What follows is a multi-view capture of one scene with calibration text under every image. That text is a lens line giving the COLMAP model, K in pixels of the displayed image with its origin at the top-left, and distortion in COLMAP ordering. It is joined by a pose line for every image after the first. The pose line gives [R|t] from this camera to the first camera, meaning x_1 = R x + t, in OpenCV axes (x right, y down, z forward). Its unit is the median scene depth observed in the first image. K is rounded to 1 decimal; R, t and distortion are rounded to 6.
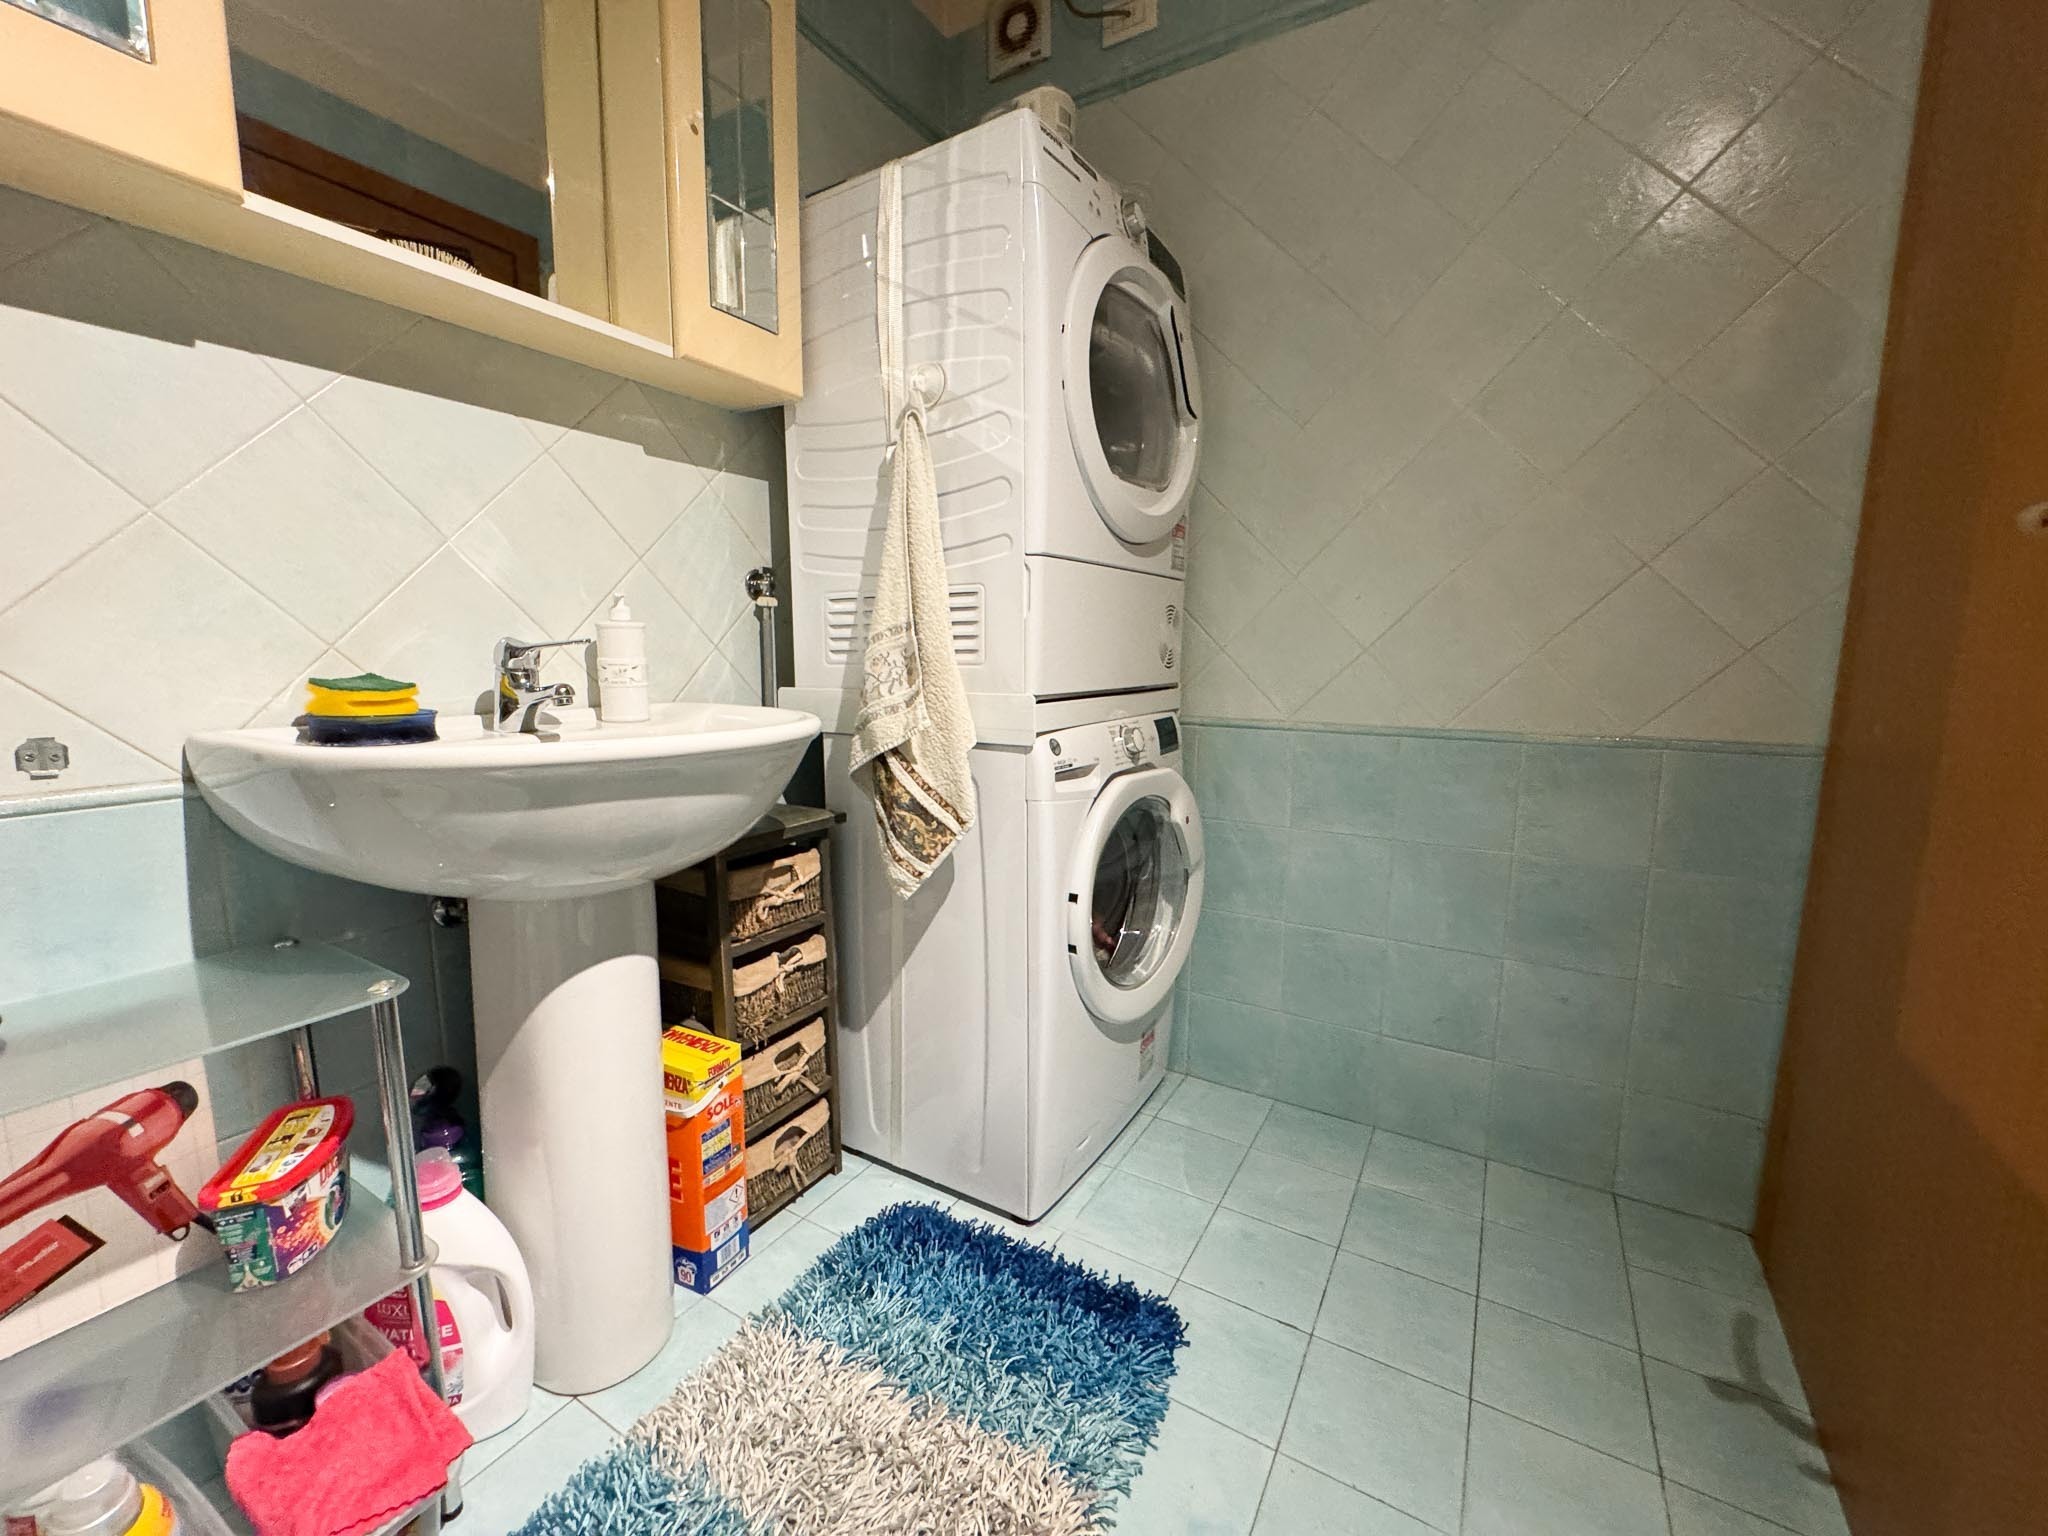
lens RADIAL K [[821.7, 0, 1024.7], [0, 821.7, 765.6], [0, 0, 1]] dist [-0.005124, 0.000345]
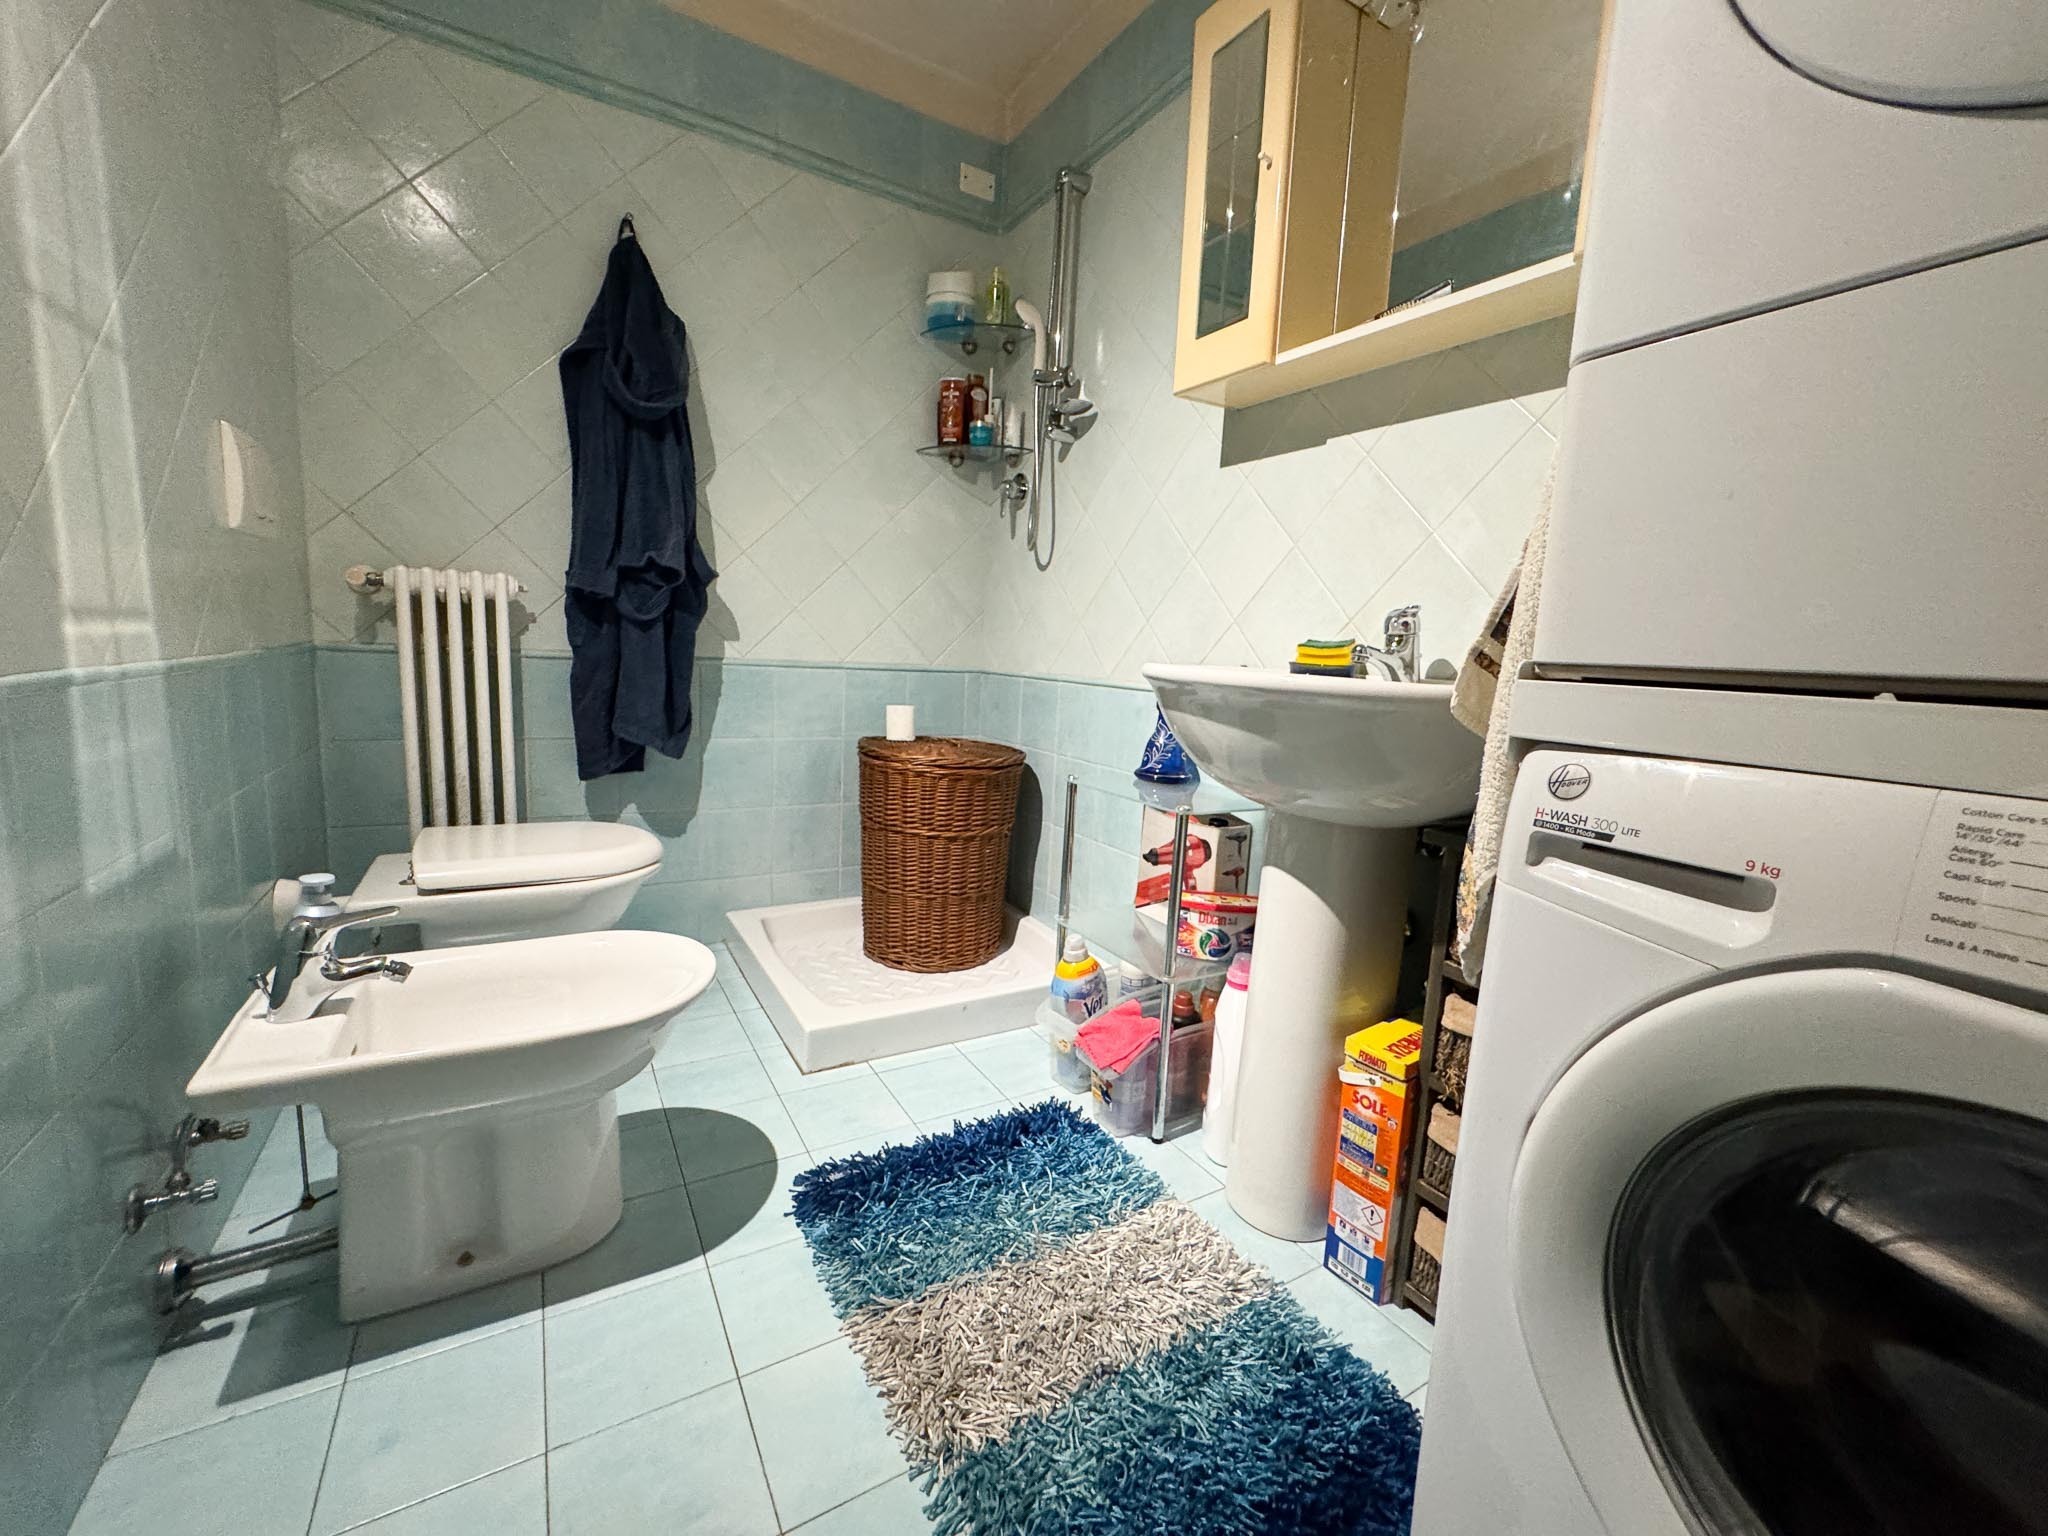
lens RADIAL K [[821.7, 0, 1028.8], [0, 821.7, 768.8], [0, 0, 1]] dist [-0.005124, 0.000345]
pose [[-0.475175, 0.100778, -0.874101, 0.593512], [-0.173673, 0.963133, 0.205455, -0.075074], [0.862581, 0.249435, -0.440155, 0.990095]]
